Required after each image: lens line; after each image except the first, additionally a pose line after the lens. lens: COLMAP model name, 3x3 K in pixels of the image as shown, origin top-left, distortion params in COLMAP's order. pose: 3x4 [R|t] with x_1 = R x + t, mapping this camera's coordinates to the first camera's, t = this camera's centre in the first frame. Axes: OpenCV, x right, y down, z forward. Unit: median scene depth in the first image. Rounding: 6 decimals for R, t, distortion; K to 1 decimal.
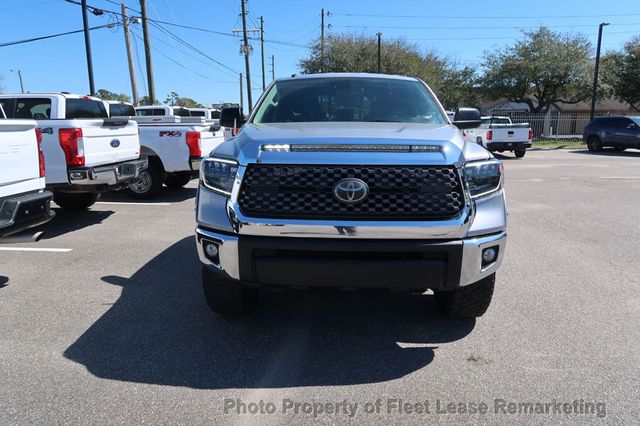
lens RADIAL K [[443.2, 0, 318.4], [0, 443.2, 214.9], [0, 0, 1]] dist [-0.032412, 0.018345]
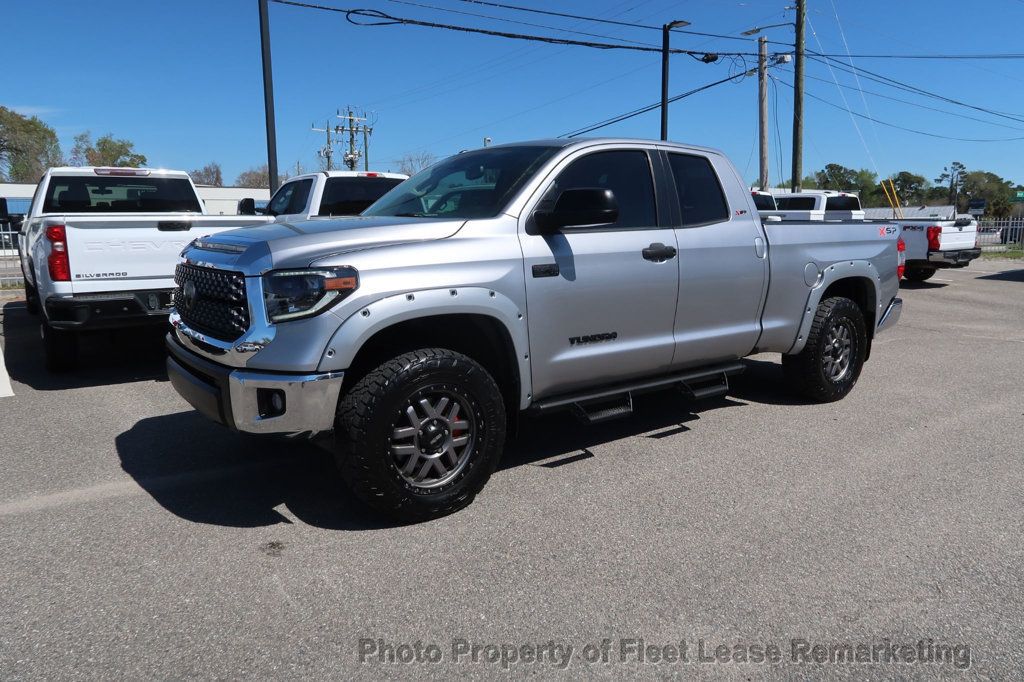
lens RADIAL K [[709.2, 0, 510.1], [0, 709.2, 344.2], [0, 0, 1]] dist [-0.032412, 0.018345]
pose [[0.639674, 0.129997, -0.757573, 0.195506], [-0.150073, 0.987749, 0.042777, -0.014026], [0.753853, 0.086328, 0.651347, 0.070145]]
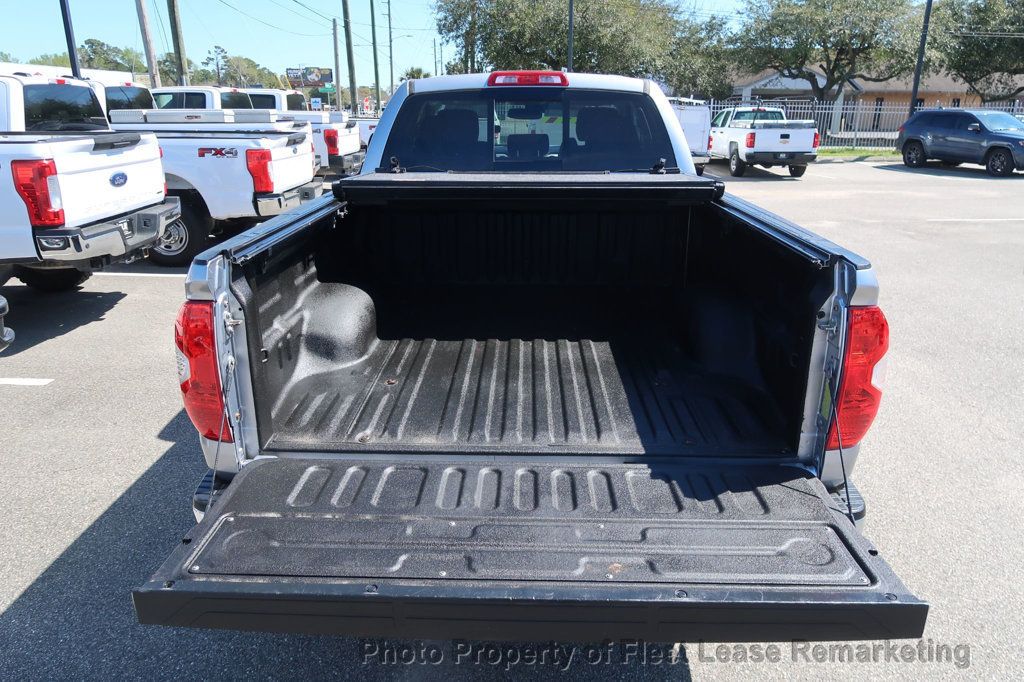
lens RADIAL K [[709.2, 0, 510.6], [0, 709.2, 343.4], [0, 0, 1]] dist [-0.032412, 0.018345]
pose [[0.998099, -0.007053, 0.061224, -0.005591], [-0.000569, 0.992332, 0.123598, -0.020521], [-0.061626, -0.123398, 0.990442, 0.016774]]
